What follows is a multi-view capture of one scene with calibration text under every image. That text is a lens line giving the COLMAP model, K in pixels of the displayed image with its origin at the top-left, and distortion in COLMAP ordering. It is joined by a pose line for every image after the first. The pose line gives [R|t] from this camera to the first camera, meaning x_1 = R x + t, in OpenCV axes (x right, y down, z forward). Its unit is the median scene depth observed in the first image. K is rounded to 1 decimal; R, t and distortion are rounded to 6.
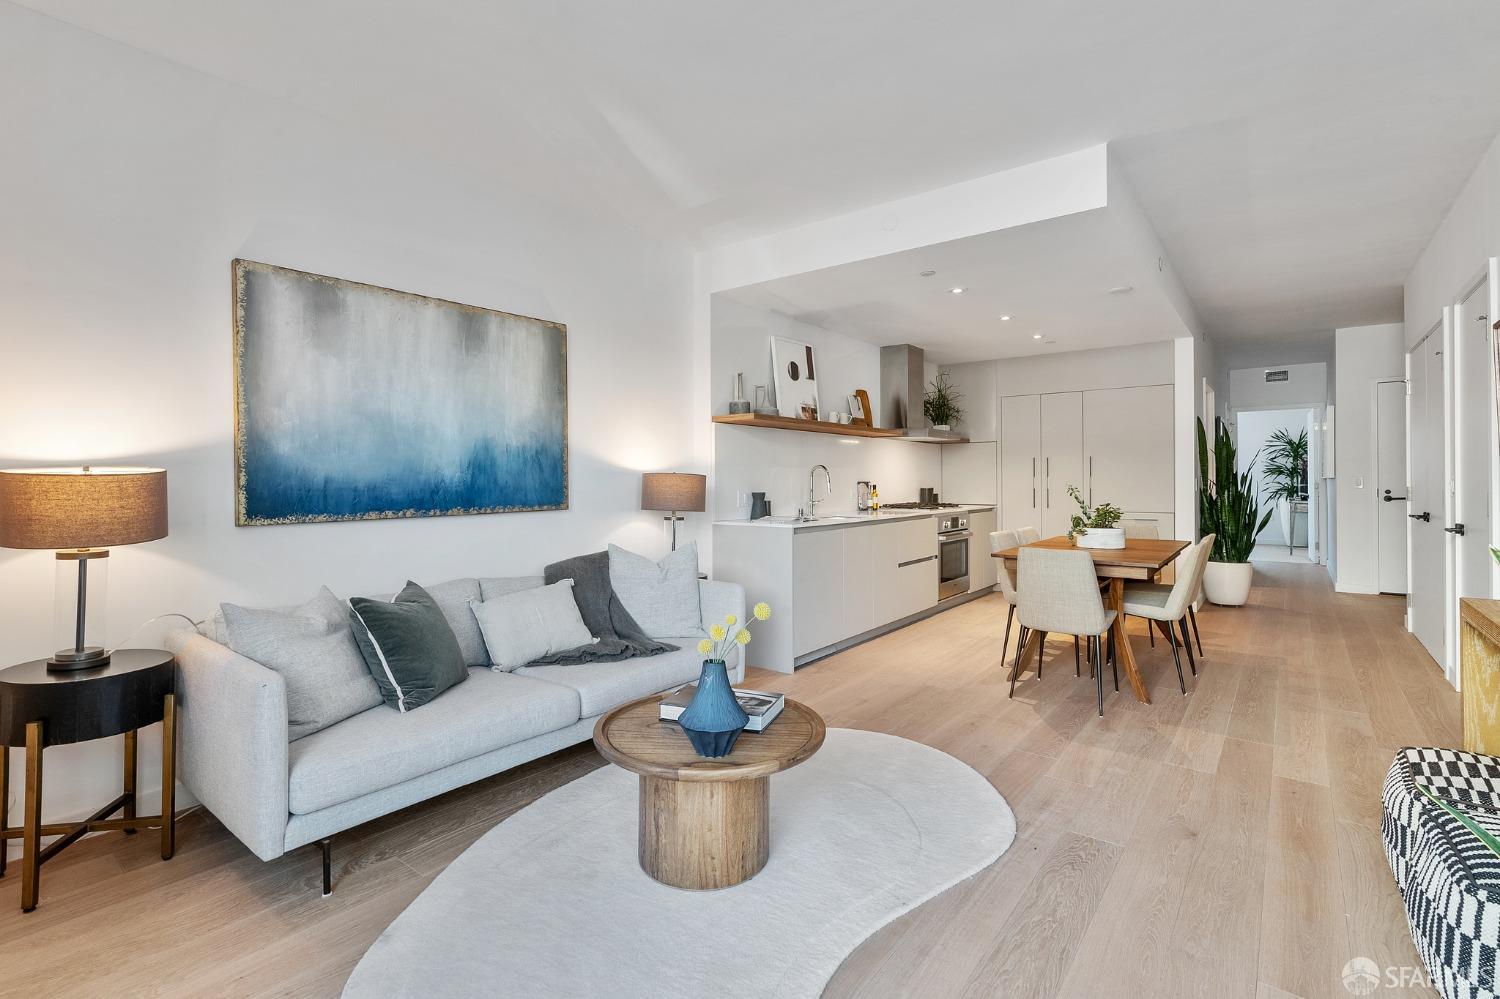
lens RADIAL K [[692.2, 0, 754.3], [0, 692.2, 475.5], [0, 0, 1]] dist [-0.006493, 0.002299]
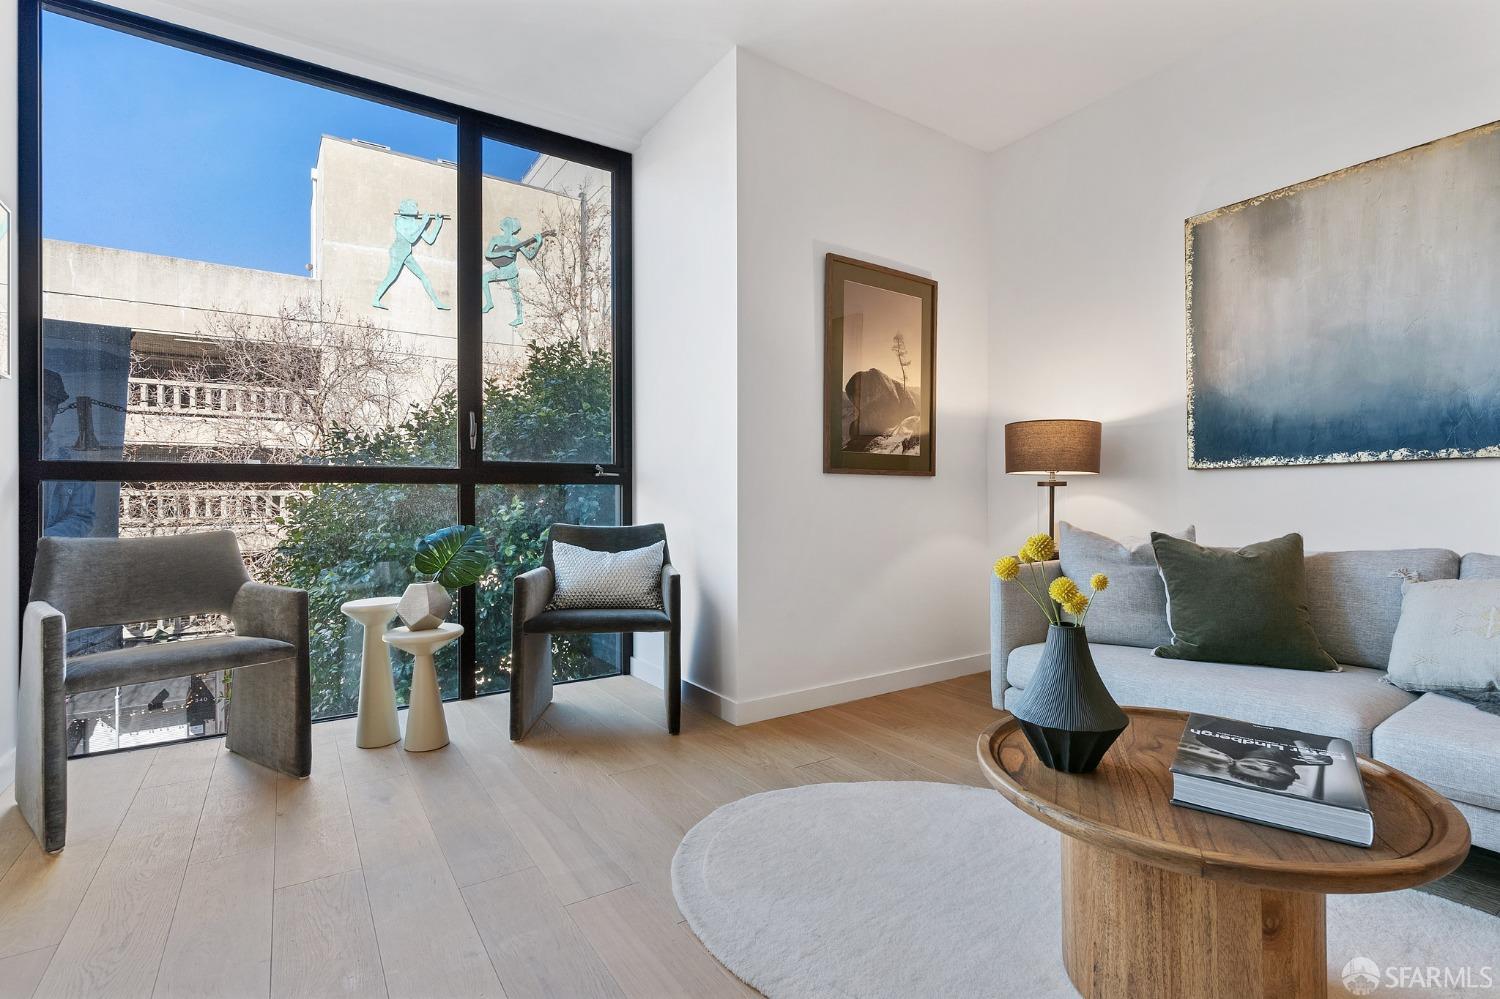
lens RADIAL K [[703.3, 0, 750.8], [0, 703.3, 494.1], [0, 0, 1]] dist [-0.004370, 0.001802]
pose [[-0.320129, -0.000364, -0.947374, 0.396209], [0.008917, 0.999954, -0.003397, 0.086961], [0.947332, -0.009535, -0.320111, 0.555106]]
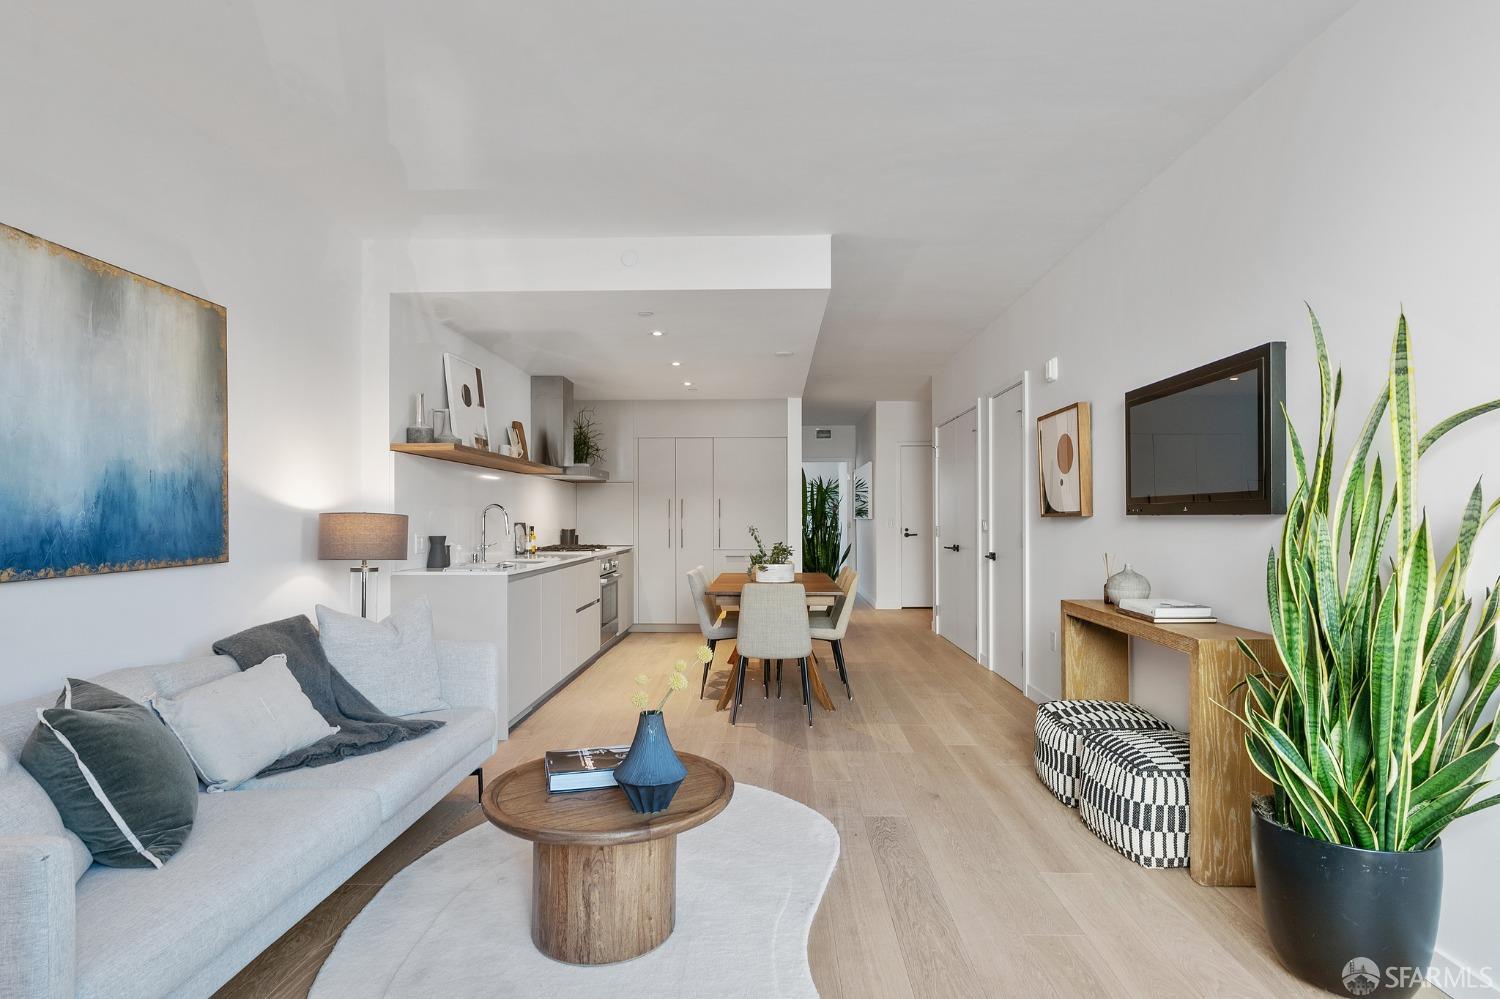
lens RADIAL K [[752.1, 0, 756.1], [0, 752.1, 513.8], [0, 0, 1]] dist [-0.005896, 0.002585]
pose [[0.806250, 0.005408, 0.591551, -0.332587], [-0.004542, 0.999985, -0.002952, -0.002427], [-0.591558, -0.000307, 0.806262, 0.044723]]
